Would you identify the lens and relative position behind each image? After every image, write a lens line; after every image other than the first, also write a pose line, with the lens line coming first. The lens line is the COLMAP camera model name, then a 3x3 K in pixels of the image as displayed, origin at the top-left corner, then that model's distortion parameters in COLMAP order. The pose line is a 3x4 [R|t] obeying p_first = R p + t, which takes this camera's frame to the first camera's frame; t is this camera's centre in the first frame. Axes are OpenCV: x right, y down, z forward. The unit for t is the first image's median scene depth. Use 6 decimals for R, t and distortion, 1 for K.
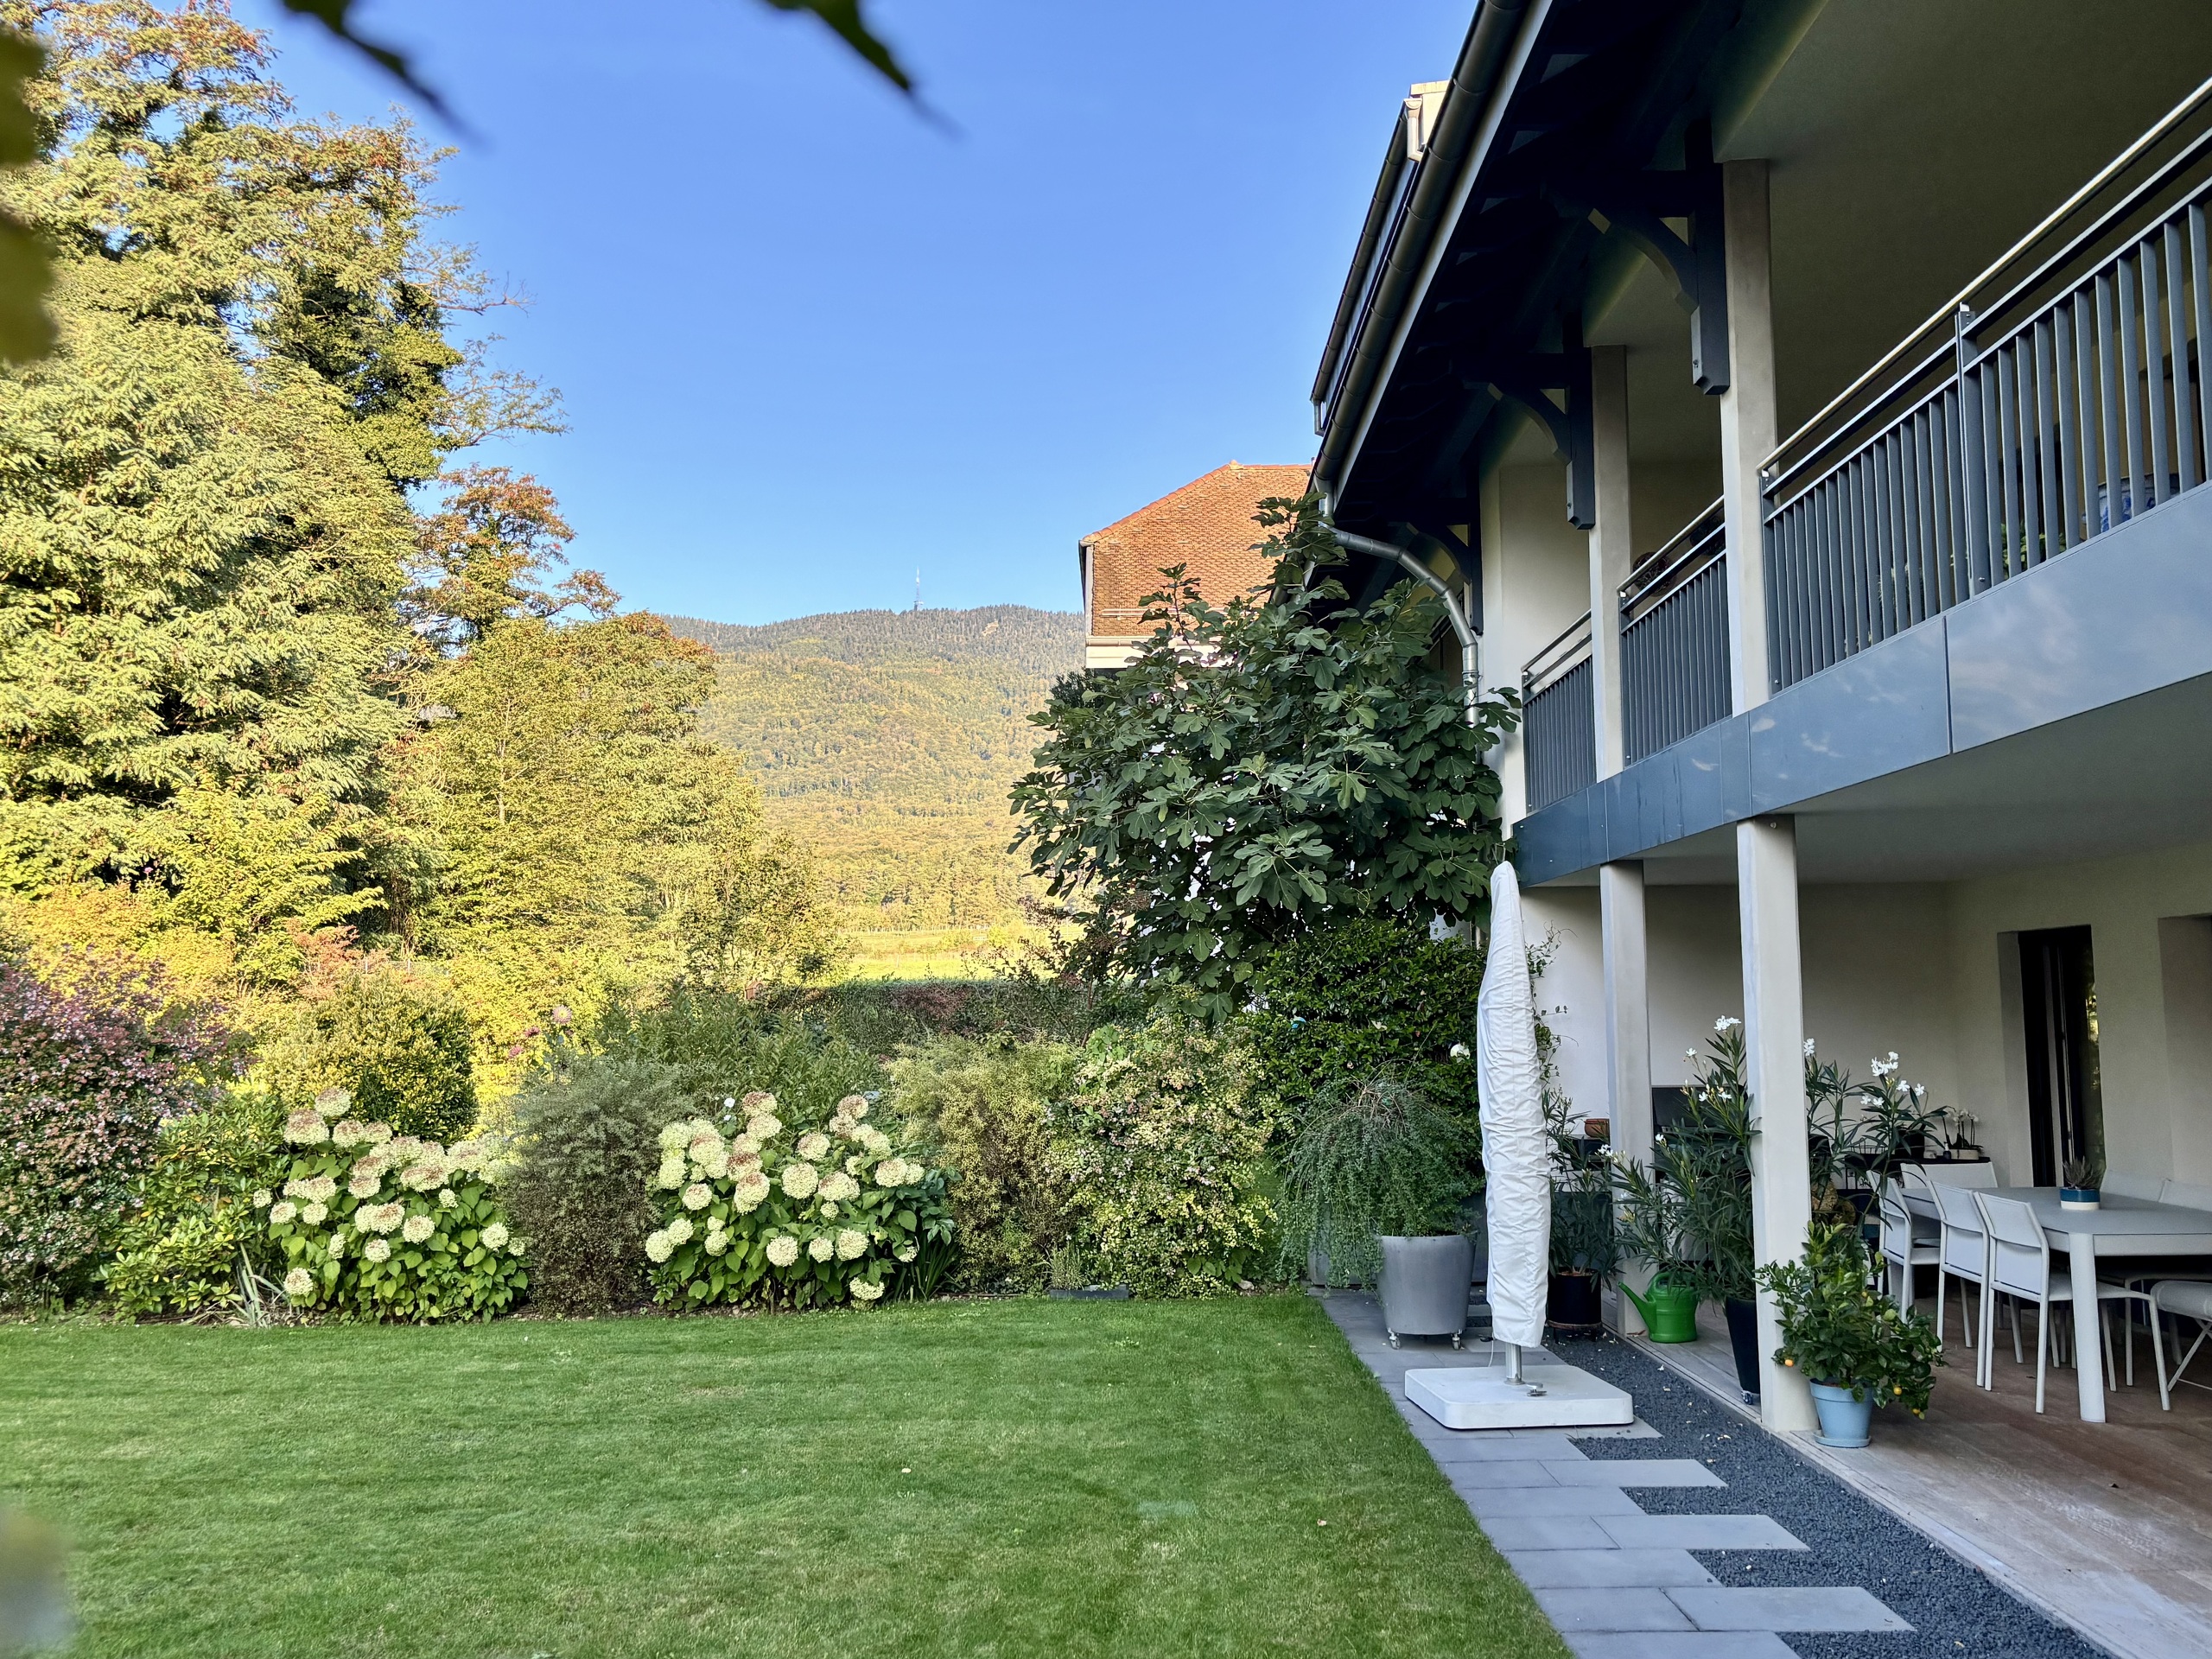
lens RADIAL K [[1907.3, 0, 1152.9], [0, 1907.3, 825.3], [0, 0, 1]] dist [0.059686, -0.052263]
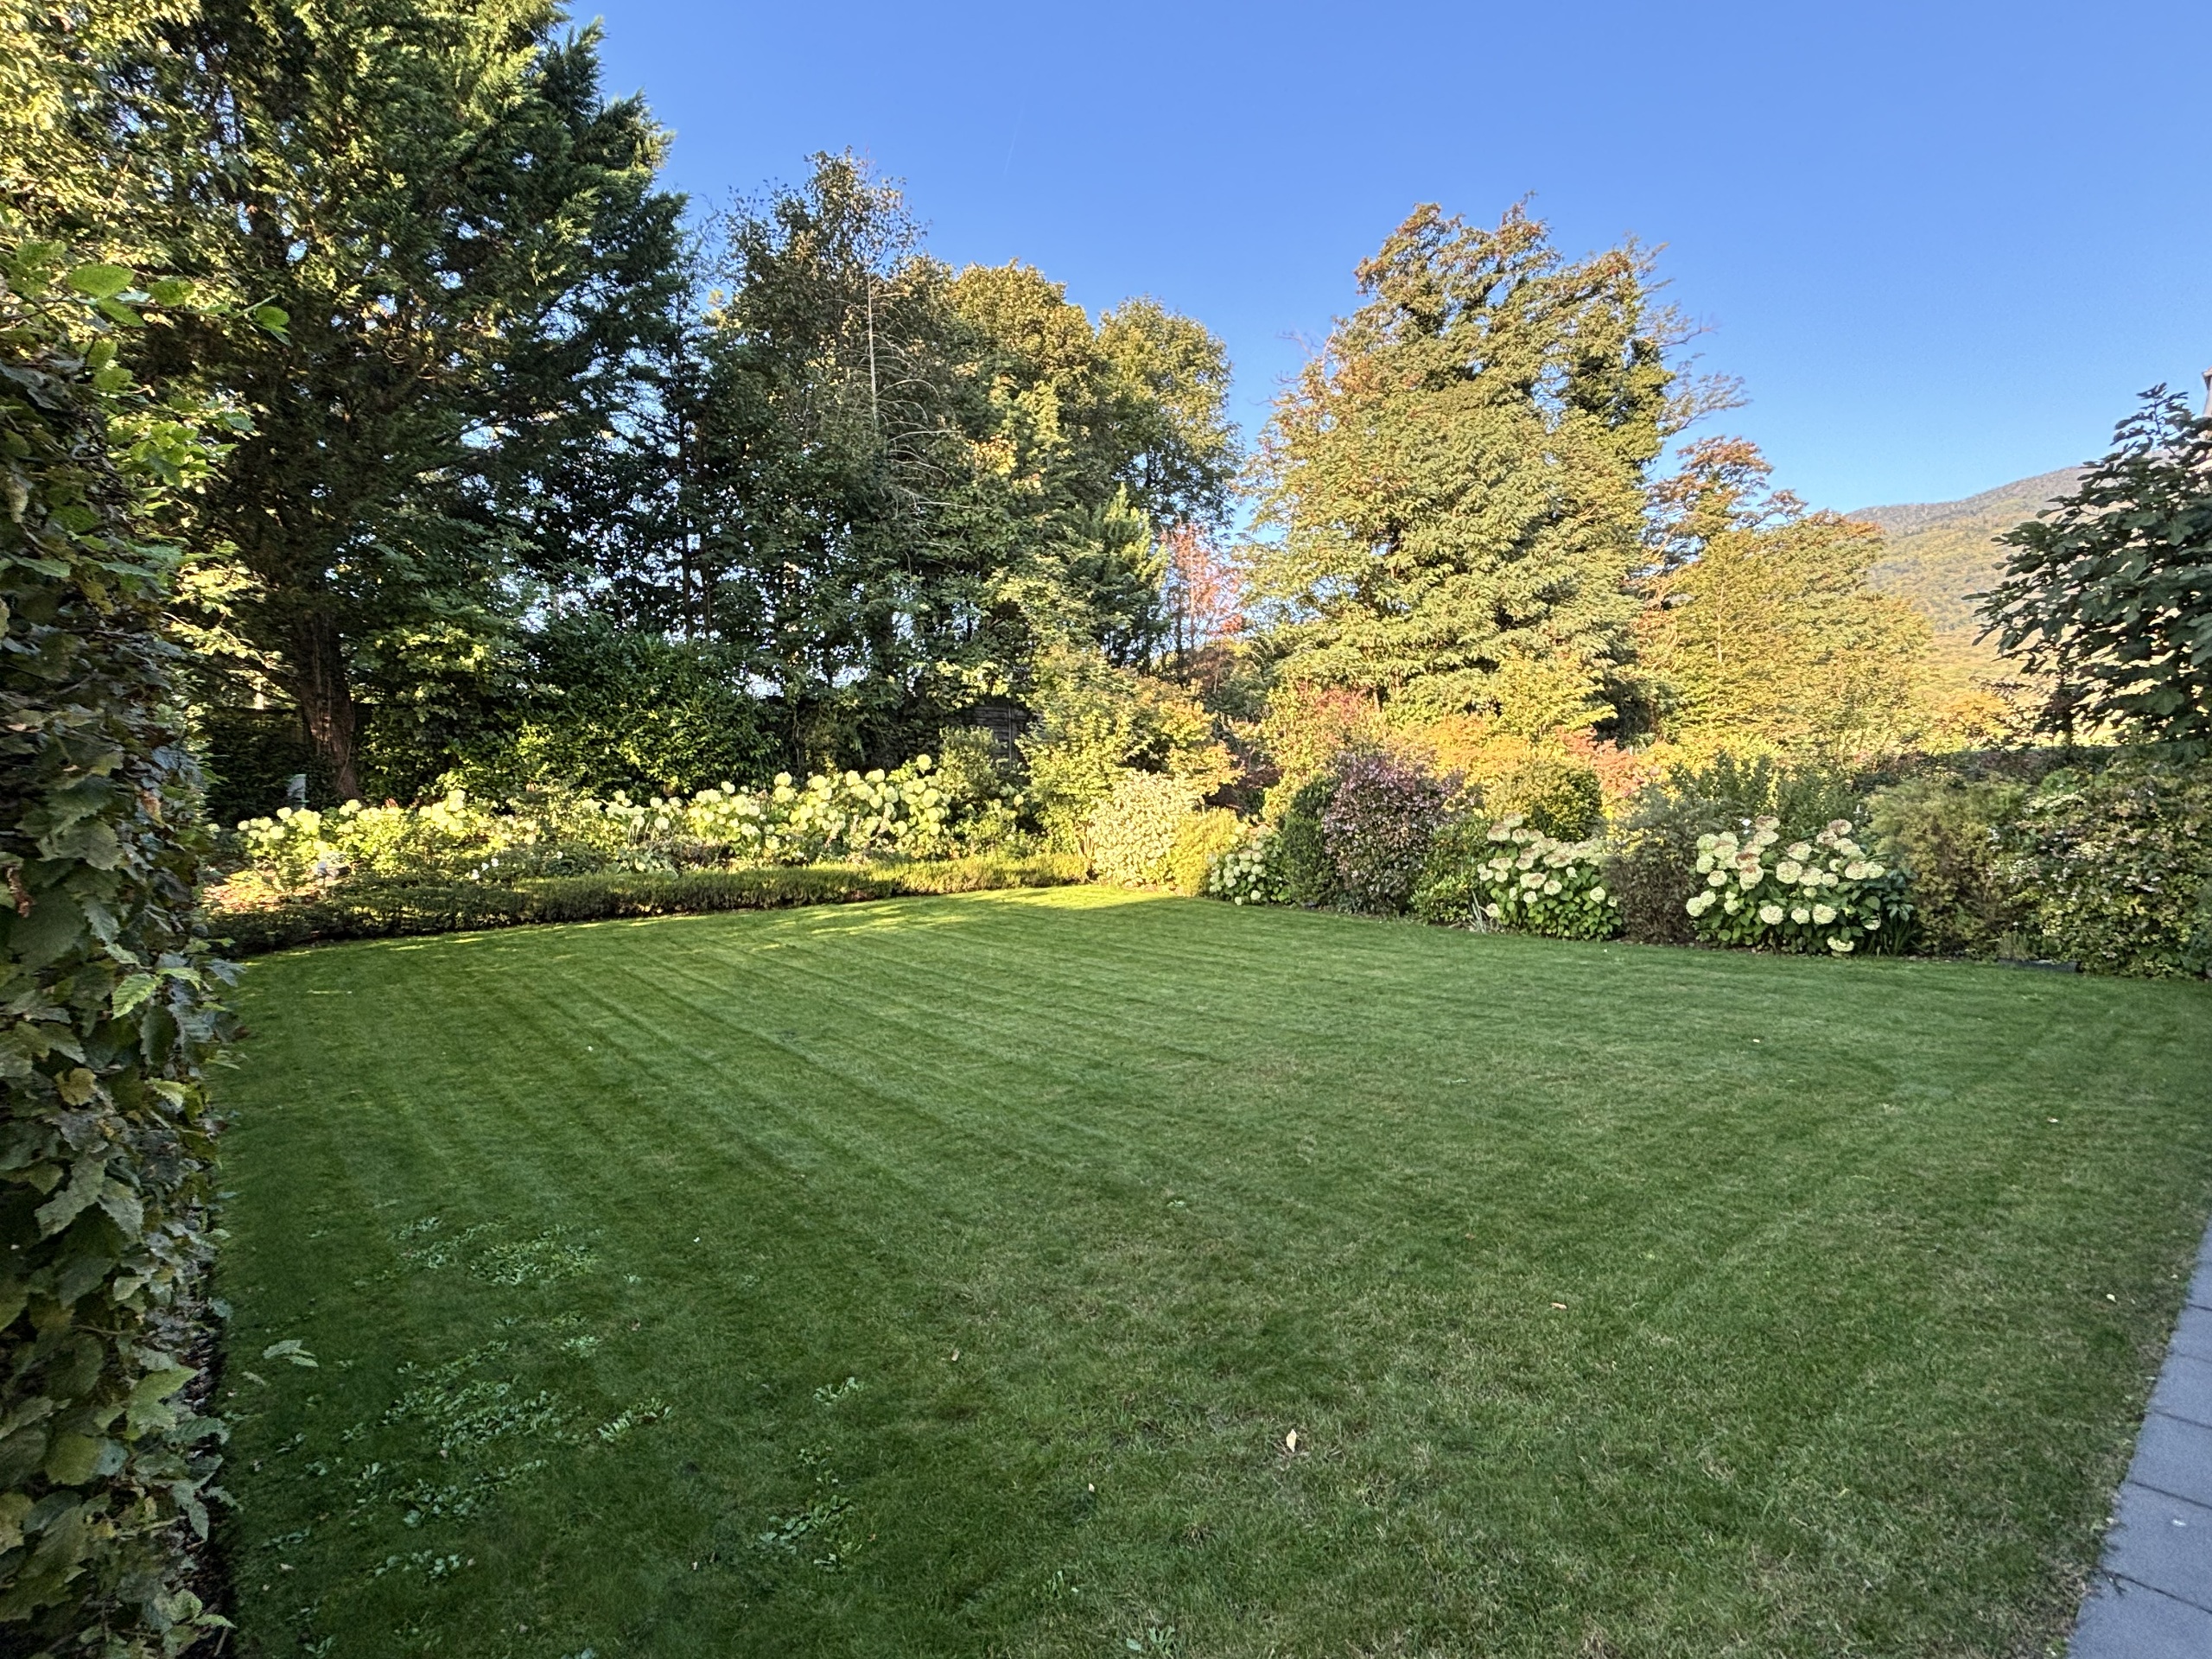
lens RADIAL K [[1067.8, 0, 1091.1], [0, 1067.8, 845.4], [0, 0, 1]] dist [-0.015182, 0.001905]
pose [[0.631529, 0.026694, -0.774893, 0.108928], [0.094135, 0.989374, 0.110801, 0.013112], [0.769617, -0.142919, 0.622305, 0.028288]]
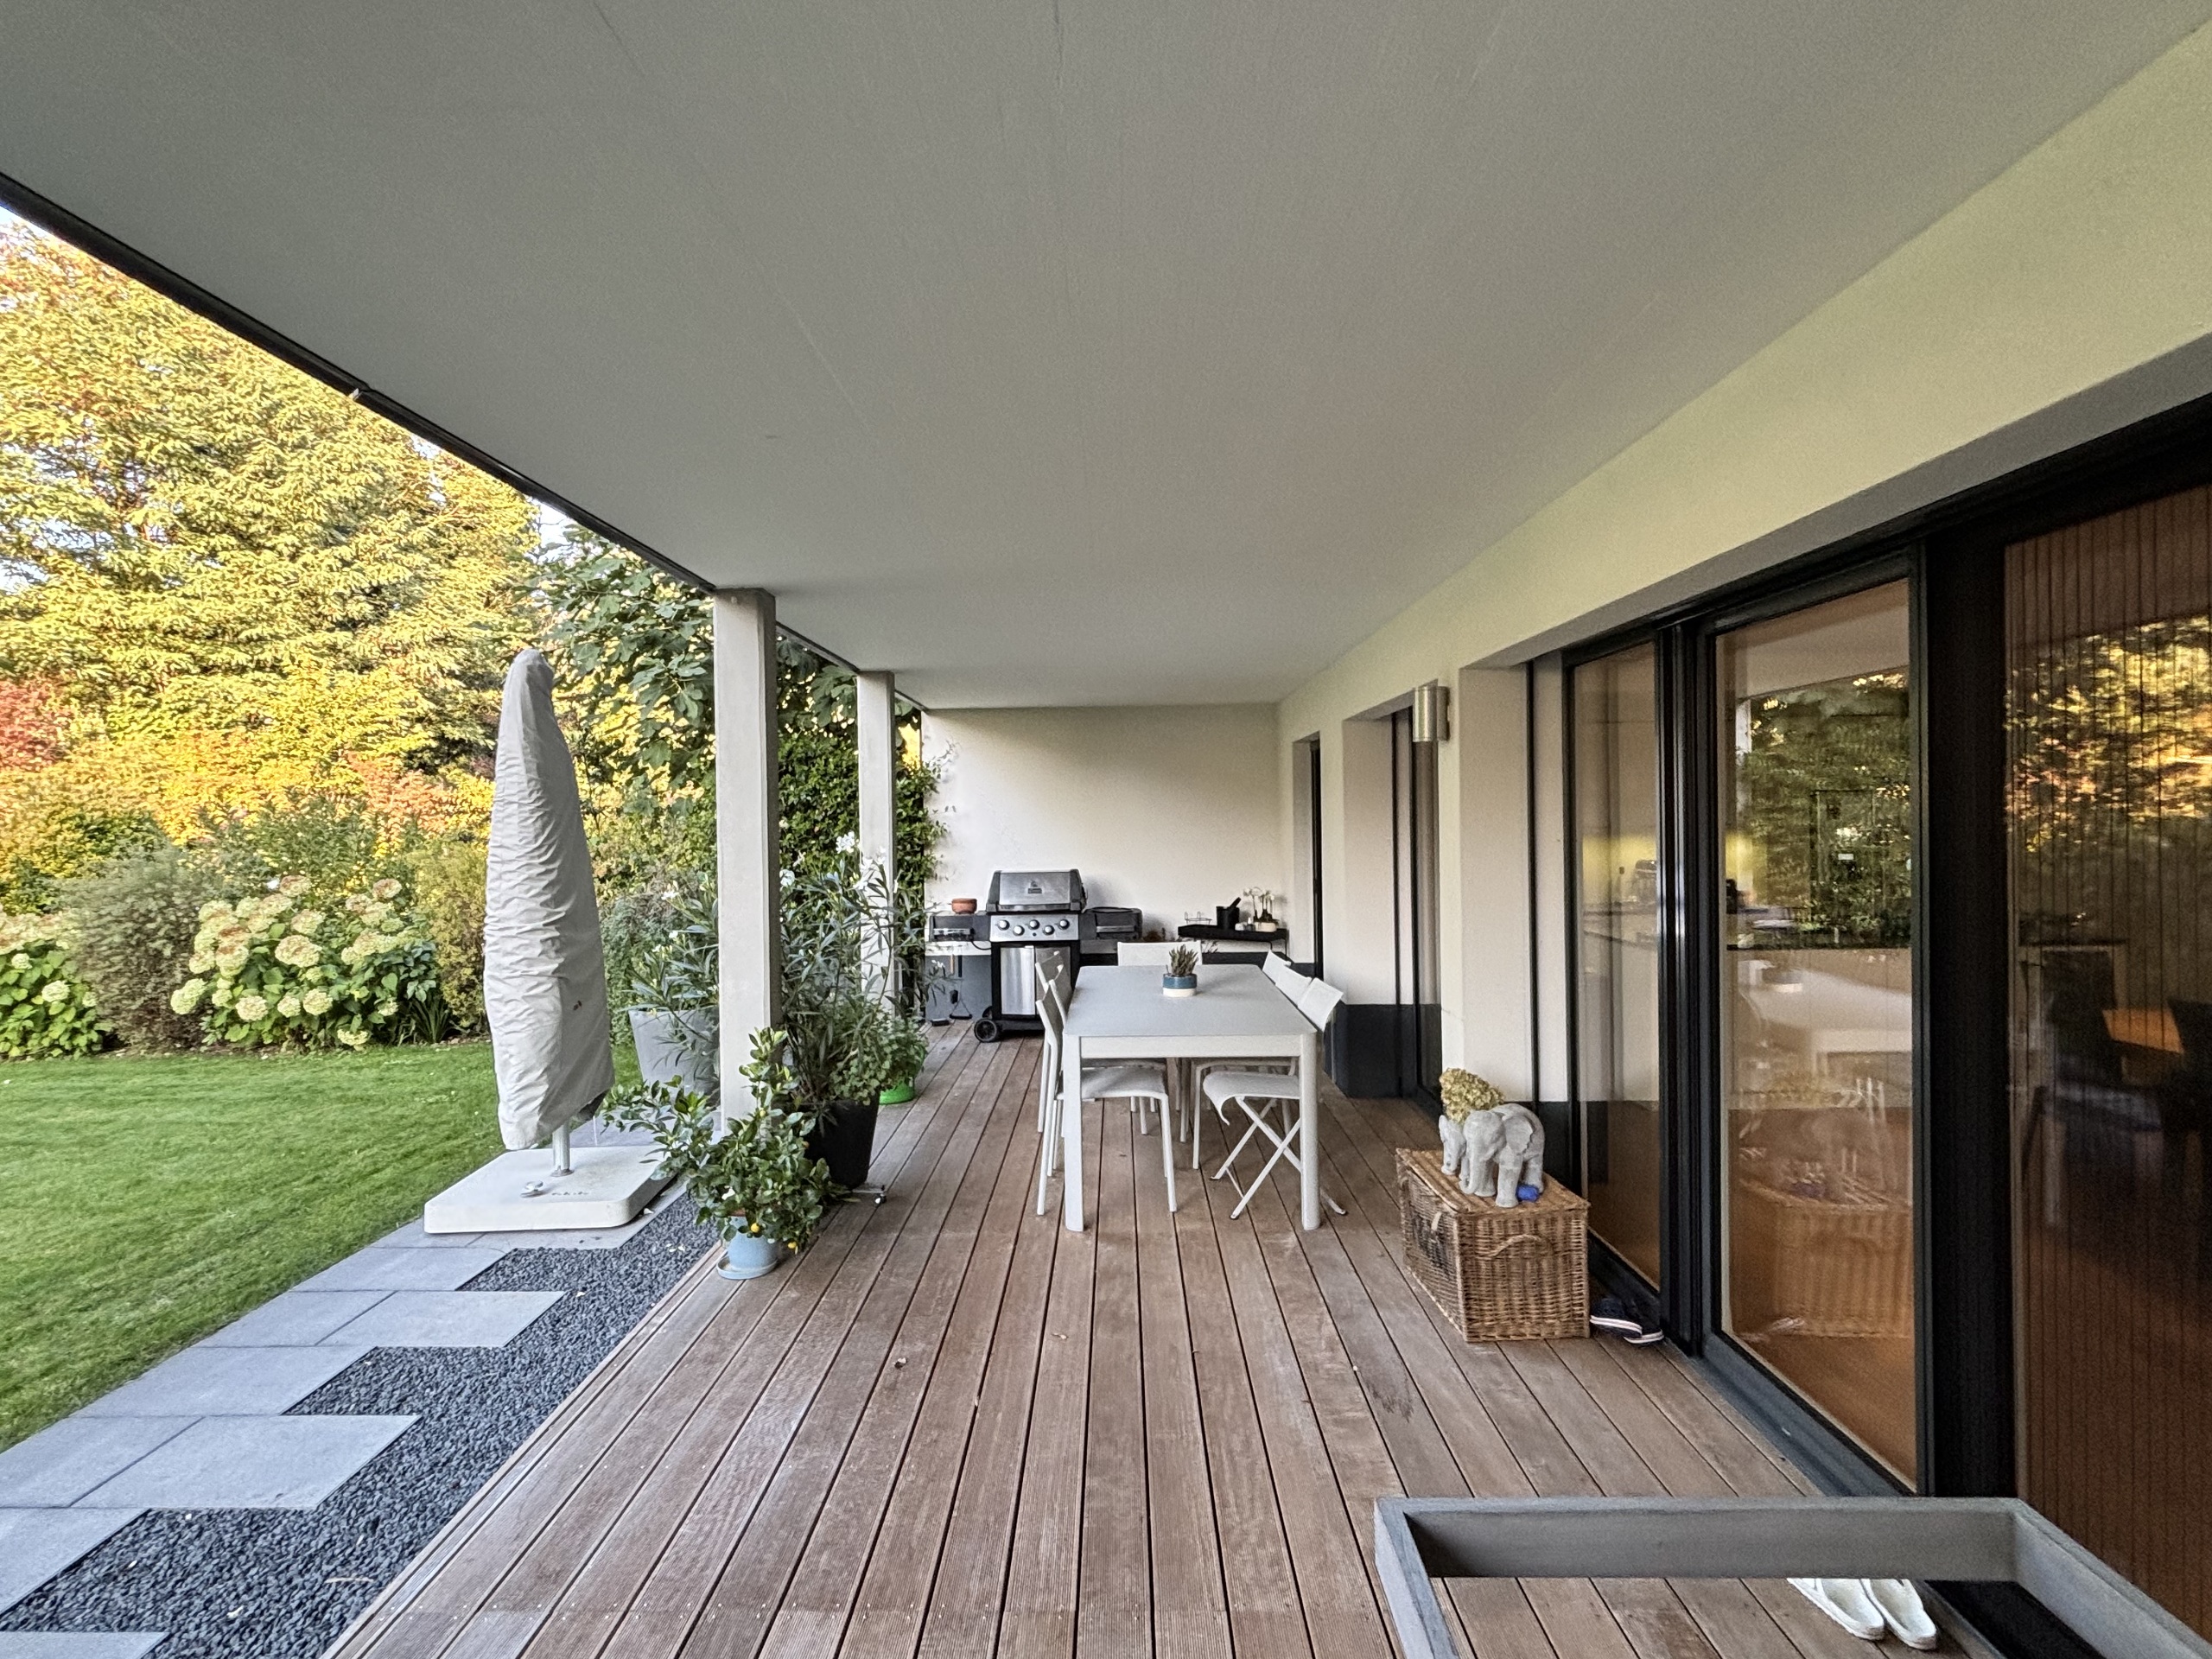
lens RADIAL K [[1121.0, 0, 1110.1], [0, 1121.0, 810.3], [0, 0, 1]] dist [-0.014990, 0.008614]
pose [[0.999781, -0.002849, -0.020713, 0.303844], [0.004756, 0.995694, 0.092577, 0.030734], [0.020360, -0.092656, 0.995490, 0.277983]]
